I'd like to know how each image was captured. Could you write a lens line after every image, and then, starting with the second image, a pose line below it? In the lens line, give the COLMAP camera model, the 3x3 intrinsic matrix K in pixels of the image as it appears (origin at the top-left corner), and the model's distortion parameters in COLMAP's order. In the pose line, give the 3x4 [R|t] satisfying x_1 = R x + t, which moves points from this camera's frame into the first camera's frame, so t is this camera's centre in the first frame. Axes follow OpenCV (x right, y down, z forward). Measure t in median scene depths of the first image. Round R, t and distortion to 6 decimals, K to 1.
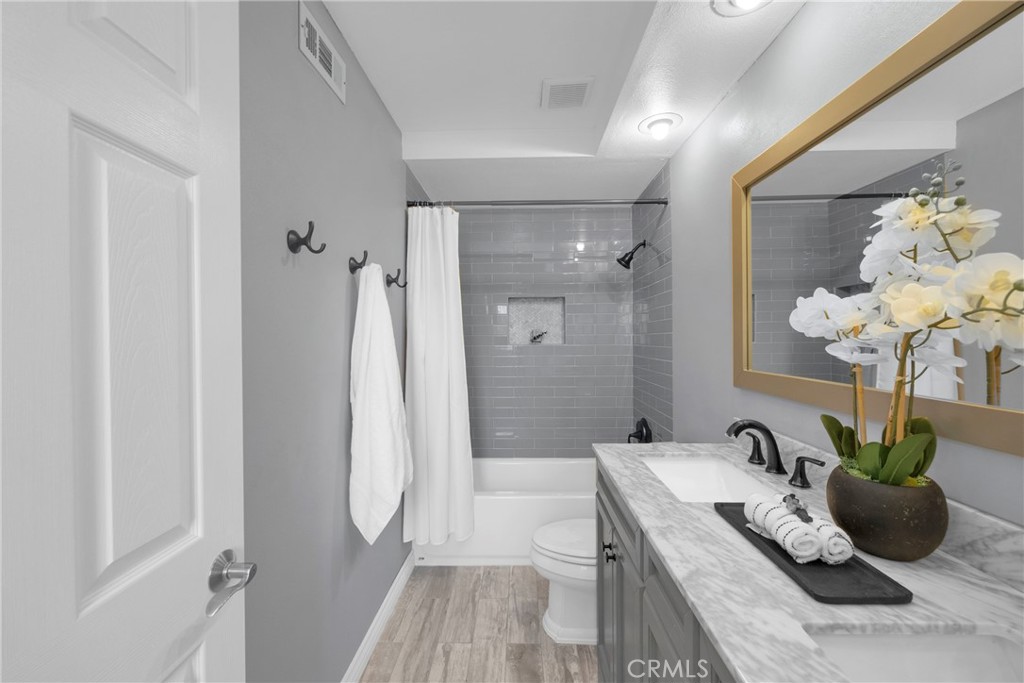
lens RADIAL K [[408.2, 0, 512.0], [0, 408.2, 341.5], [0, 0, 1]] dist [-0.000393, 0.000288]
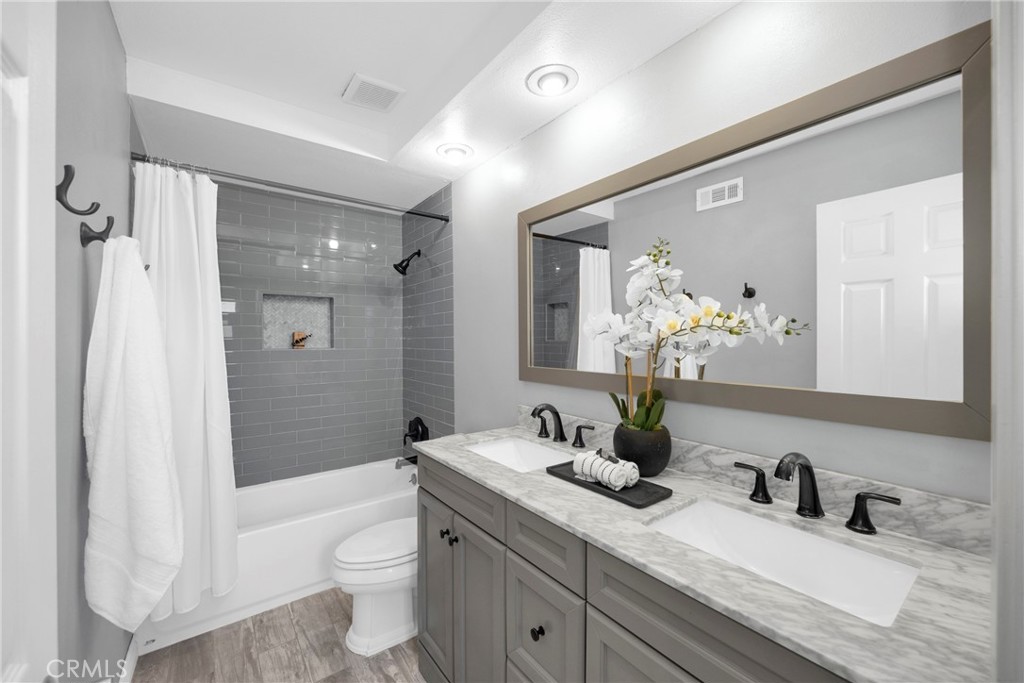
lens RADIAL K [[408.2, 0, 512.0], [0, 408.2, 341.5], [0, 0, 1]] dist [-0.000393, 0.000288]
pose [[0.785049, 0.000682, 0.619433, -0.265517], [0.005042, 0.999959, -0.007491, 0.001059], [-0.619413, 0.009004, 0.785013, 0.027113]]
